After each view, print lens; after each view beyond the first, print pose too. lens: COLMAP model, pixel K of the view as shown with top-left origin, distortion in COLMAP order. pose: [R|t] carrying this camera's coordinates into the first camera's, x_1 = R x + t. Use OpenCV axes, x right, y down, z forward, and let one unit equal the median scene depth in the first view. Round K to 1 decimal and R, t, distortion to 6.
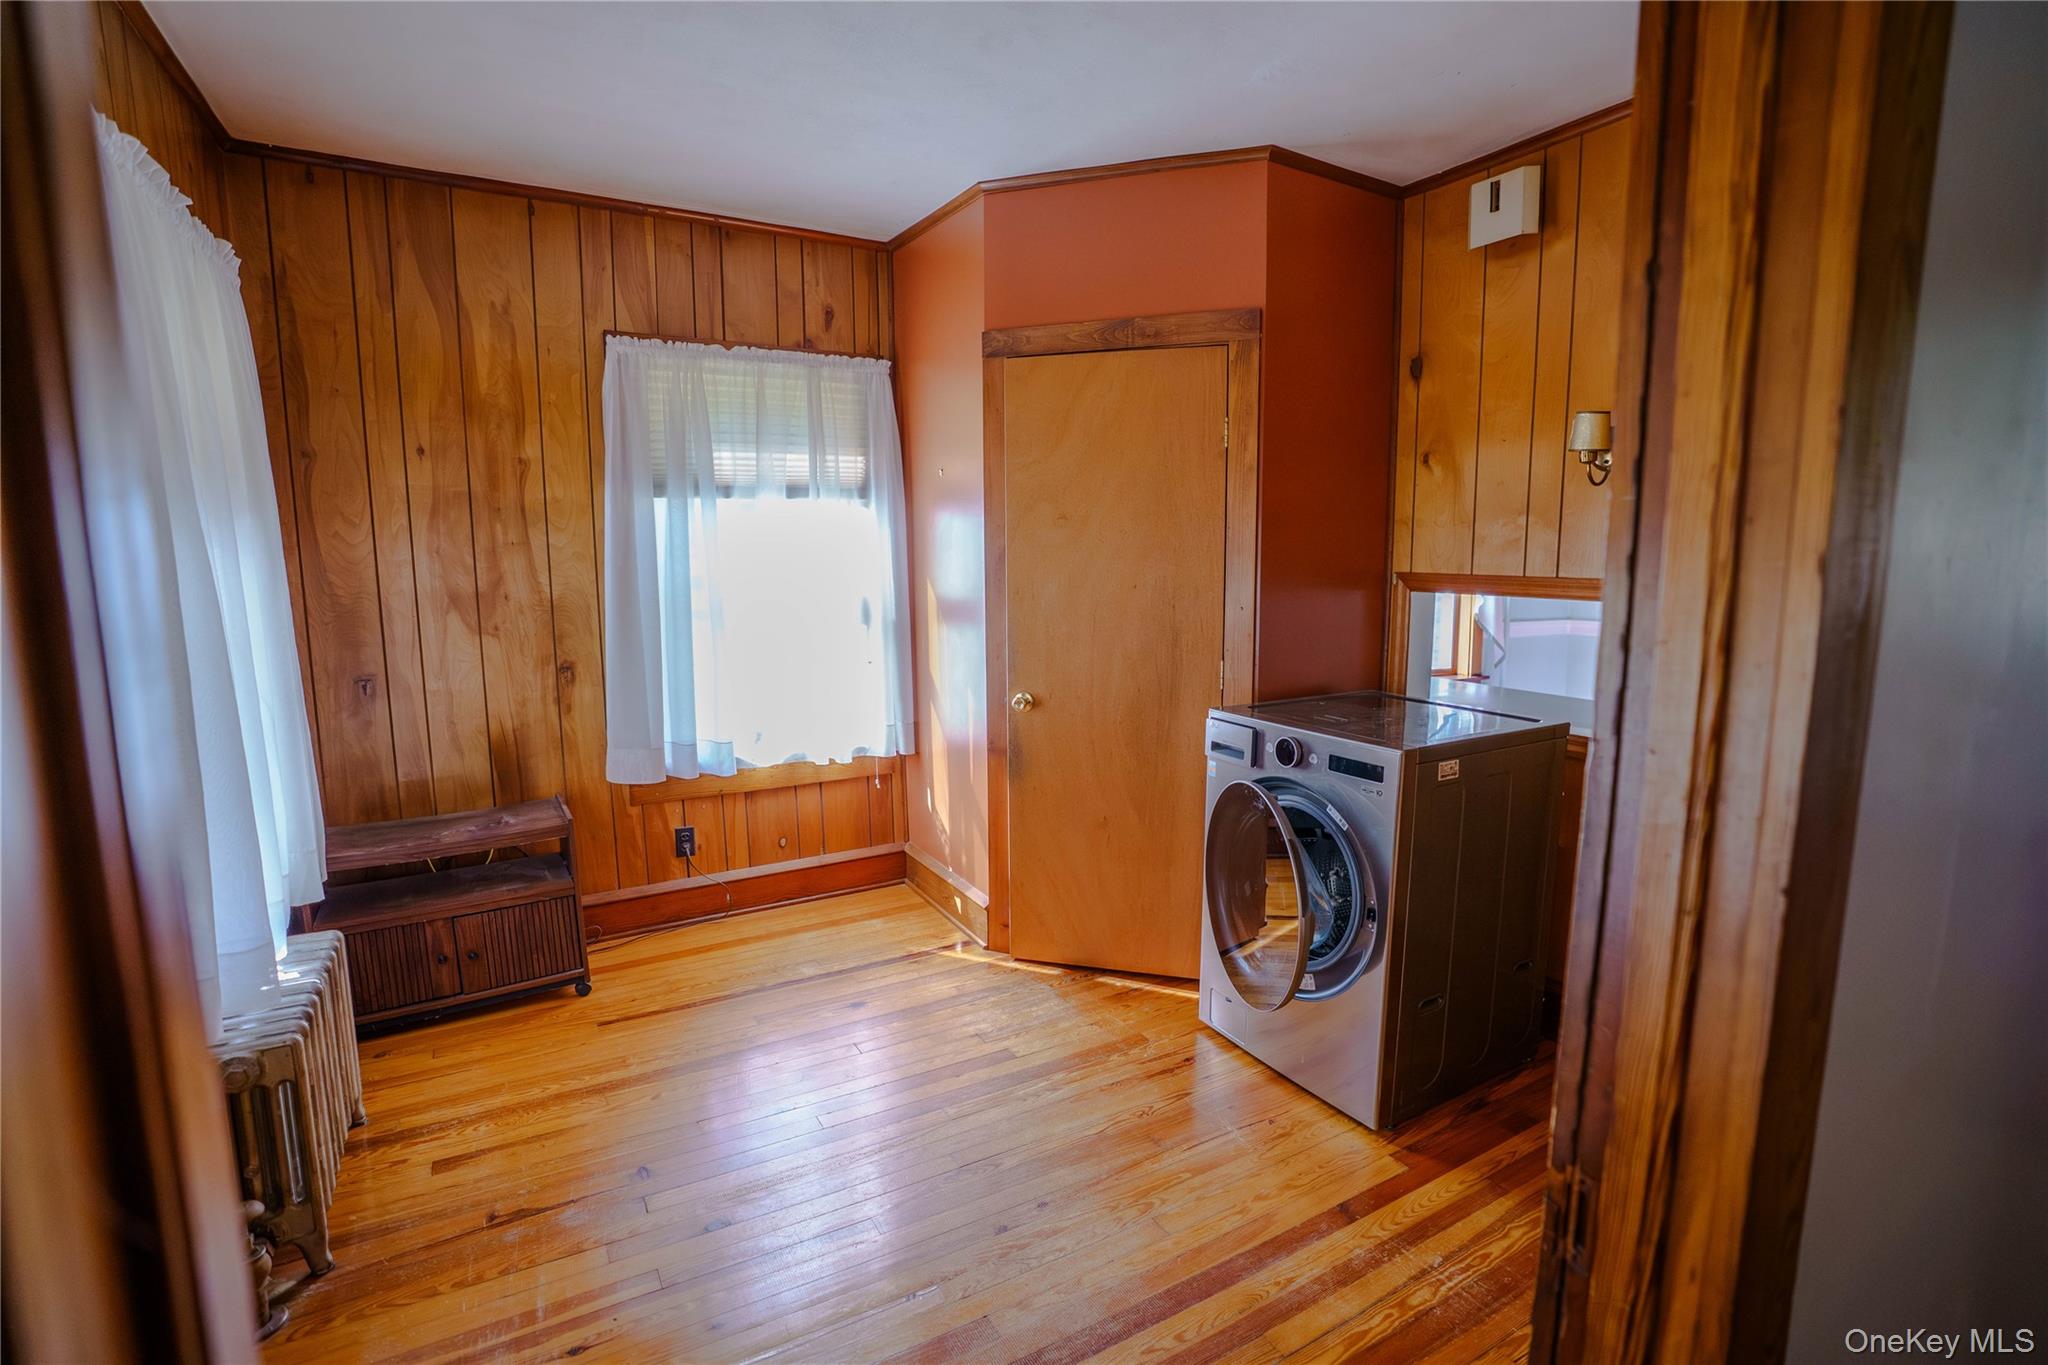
lens RADIAL K [[939.4, 0, 1036.3], [0, 939.4, 683.2], [0, 0, 1]] dist [-0.038795, 0.009775]
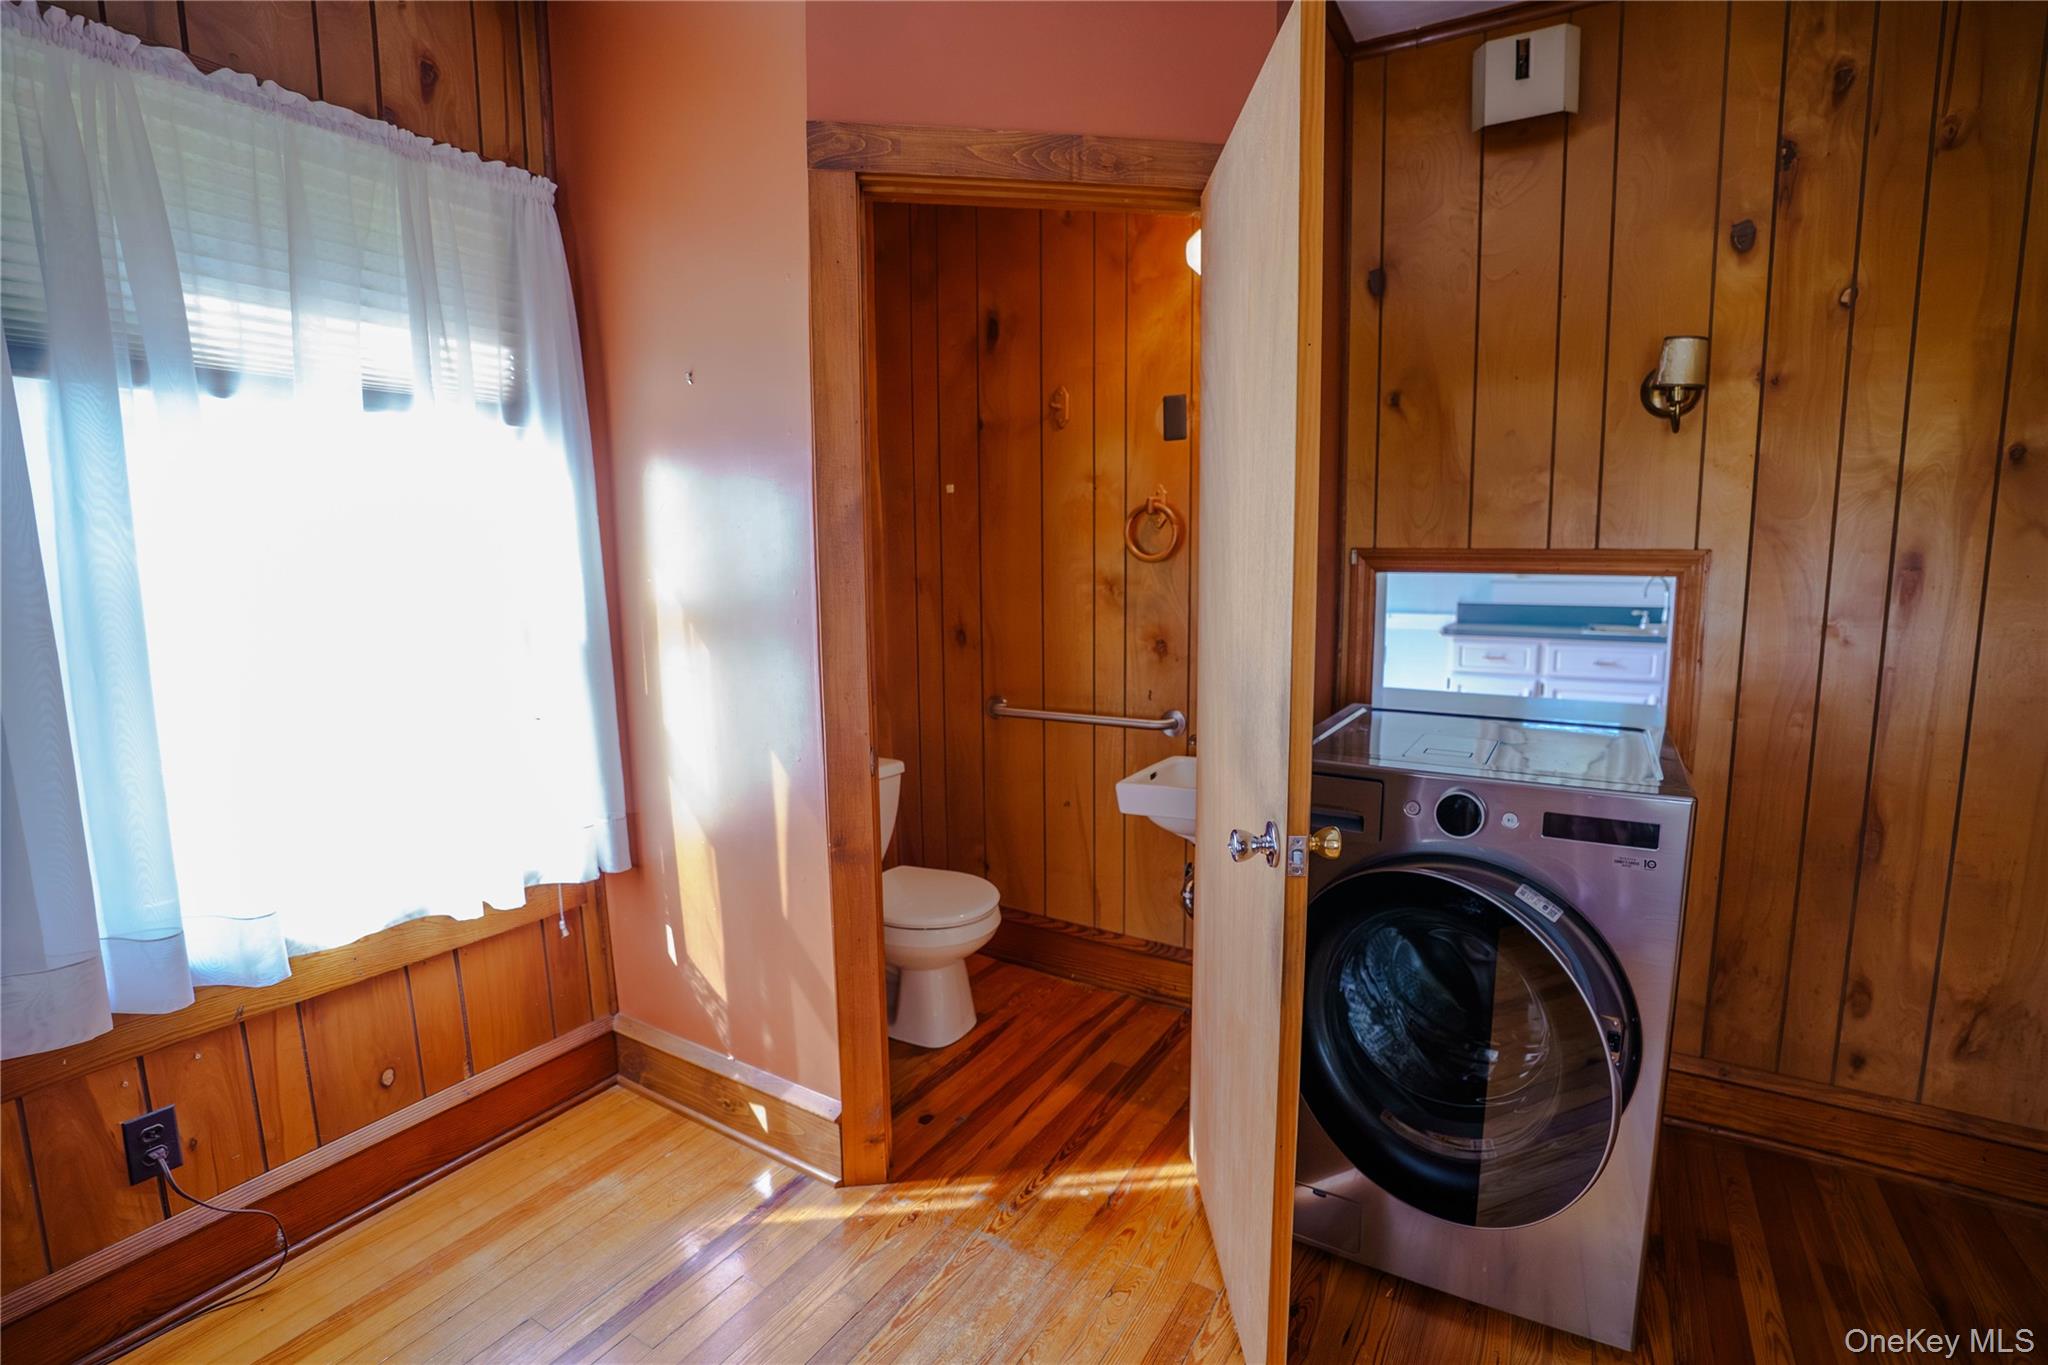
lens RADIAL K [[939.4, 0, 1034.2], [0, 939.4, 683.3], [0, 0, 1]] dist [-0.038795, 0.009775]
pose [[0.874421, -0.066324, 0.480613, -0.196298], [0.071401, 0.997418, 0.007735, -0.028583], [-0.479885, 0.027552, 0.876899, 0.393164]]
